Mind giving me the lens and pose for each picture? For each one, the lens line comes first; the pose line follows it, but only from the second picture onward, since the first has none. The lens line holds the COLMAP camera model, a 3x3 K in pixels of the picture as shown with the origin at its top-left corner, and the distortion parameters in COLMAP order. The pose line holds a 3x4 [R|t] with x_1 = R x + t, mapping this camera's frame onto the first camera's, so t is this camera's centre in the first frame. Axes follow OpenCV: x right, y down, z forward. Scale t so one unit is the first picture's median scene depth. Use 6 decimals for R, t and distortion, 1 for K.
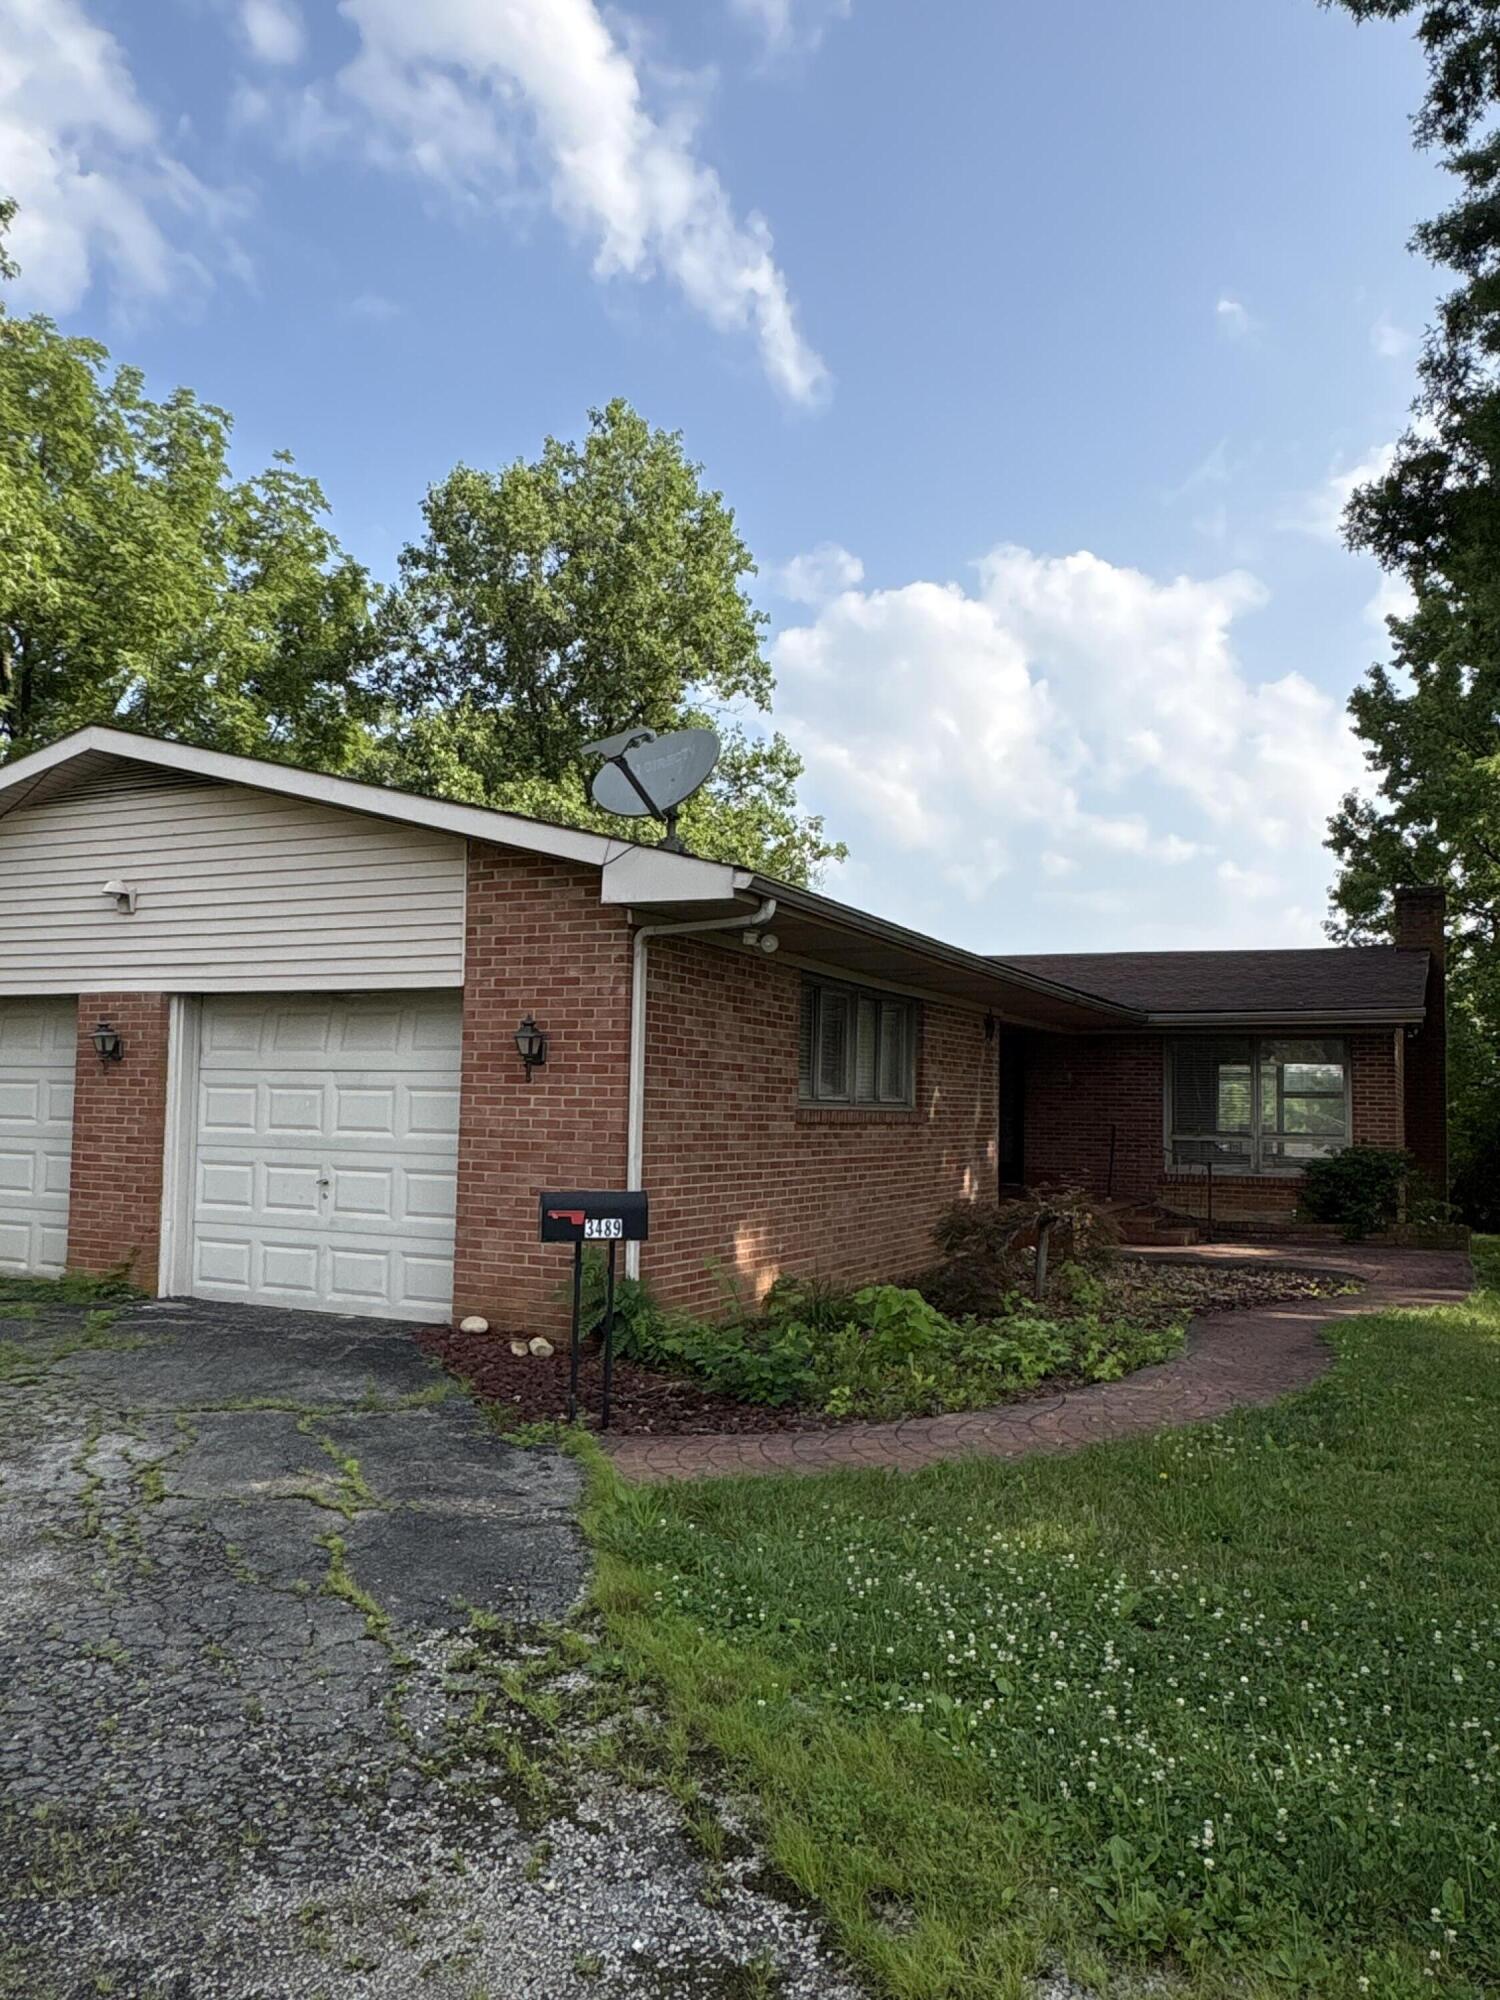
lens RADIAL K [[1476.2, 0, 750.6], [0, 1476.2, 994.8], [0, 0, 1]] dist [-0.008978, -0.002342]
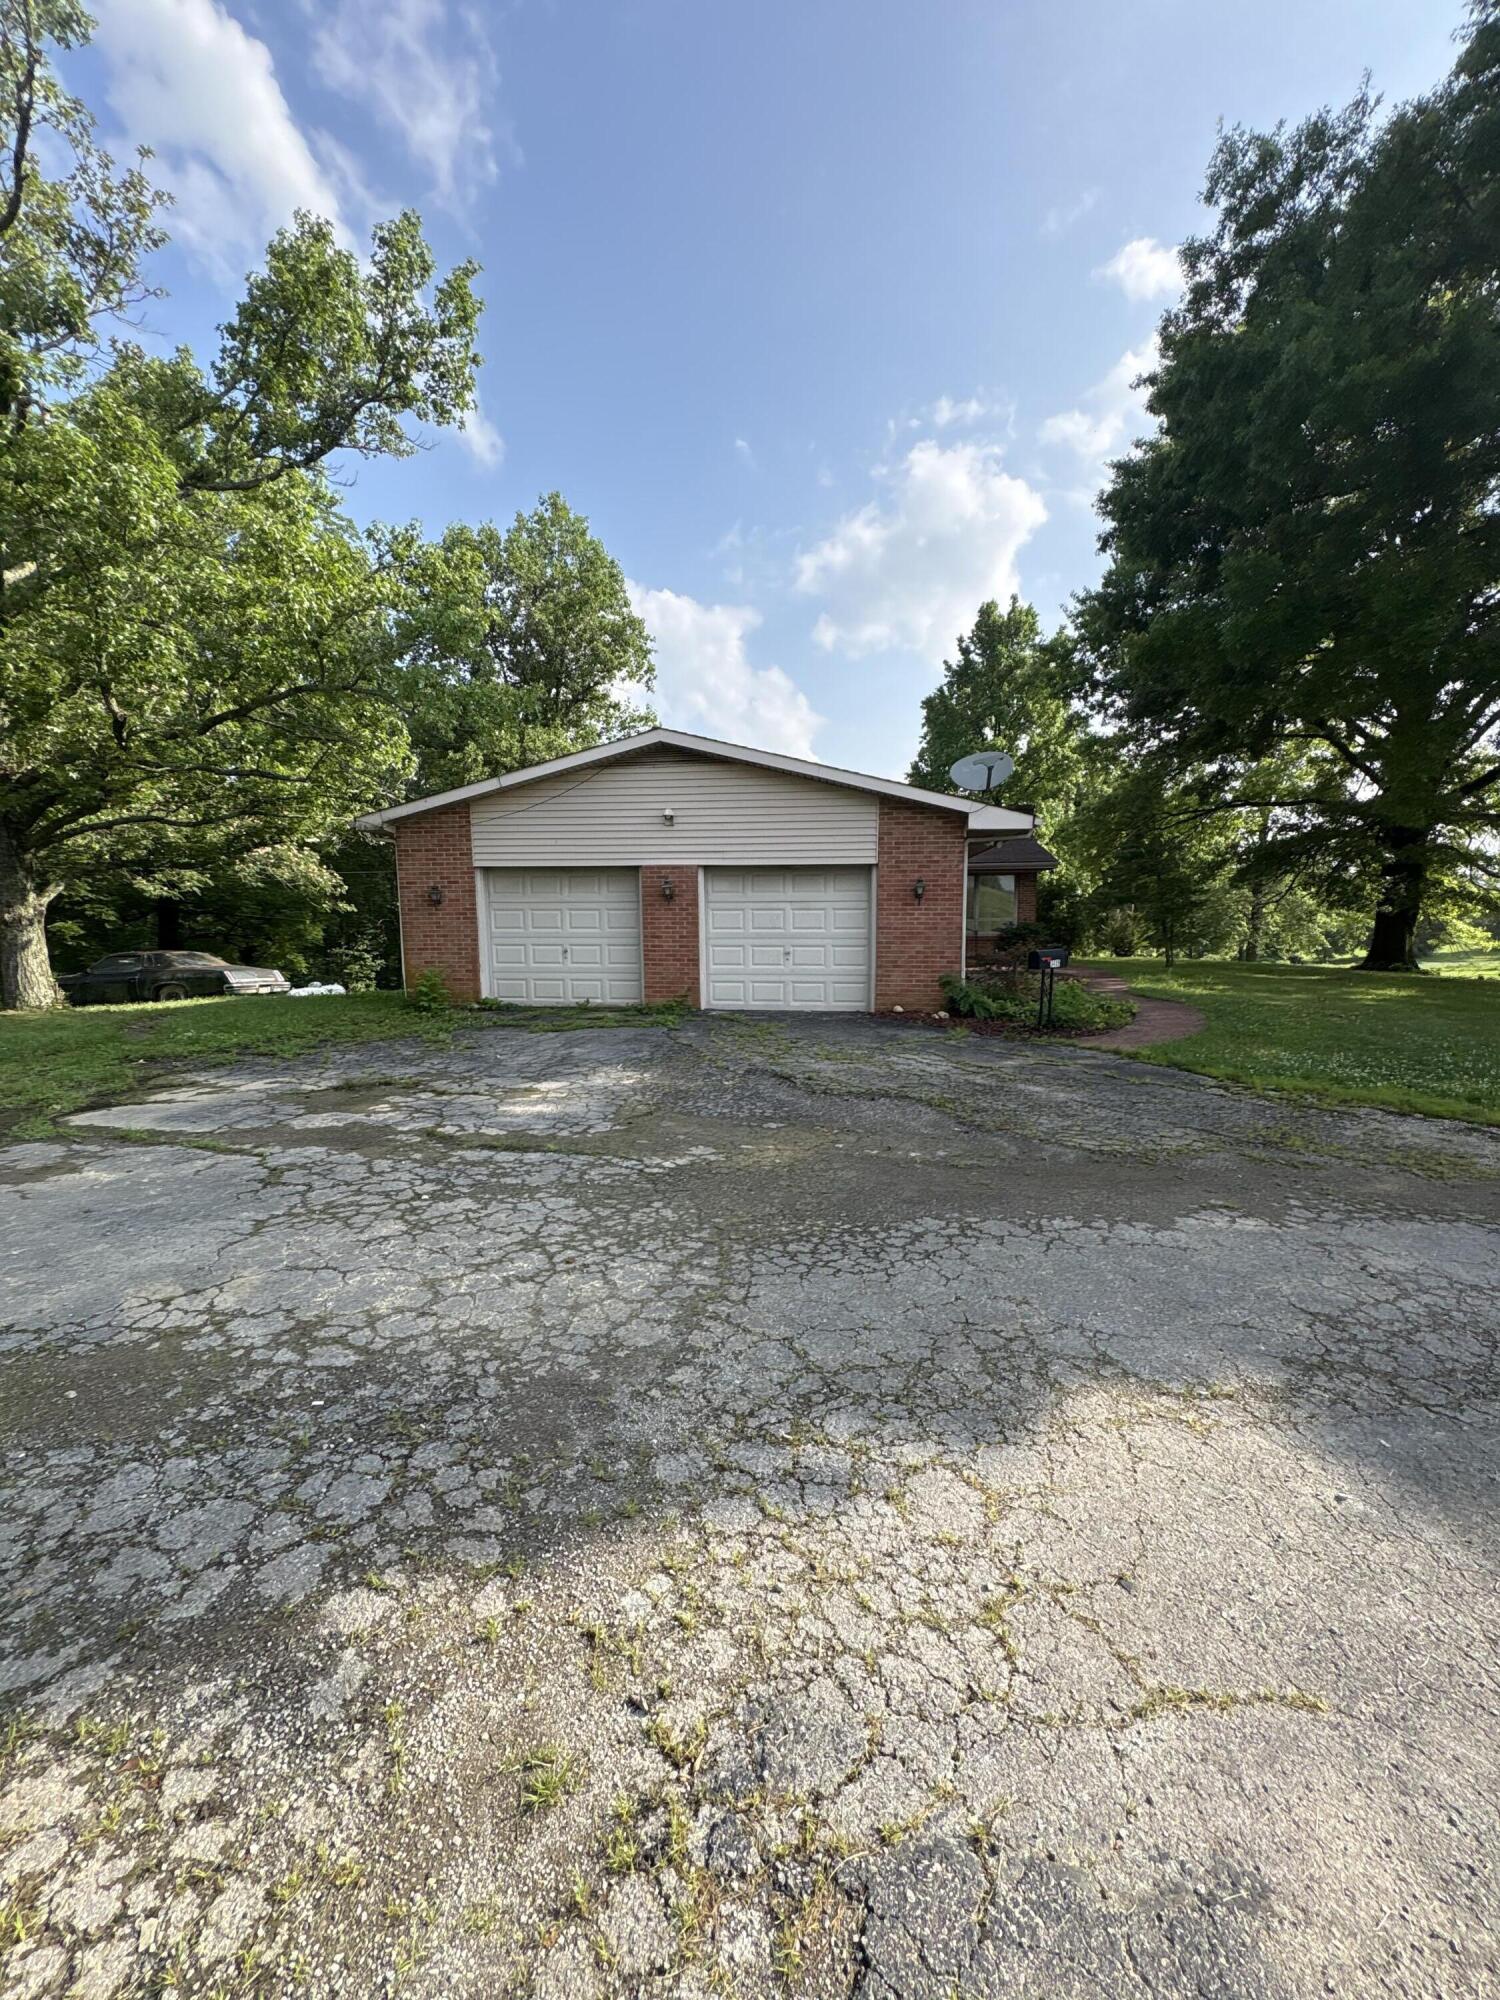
lens RADIAL K [[804.1, 0, 746.7], [0, 804.1, 1007.9], [0, 0, 1]] dist [-0.005804, 0.000259]
pose [[0.948709, -0.060921, 0.310225, -0.695919], [-0.002016, 0.980073, 0.198630, -0.029726], [-0.316144, -0.189067, 0.929681, -0.109402]]
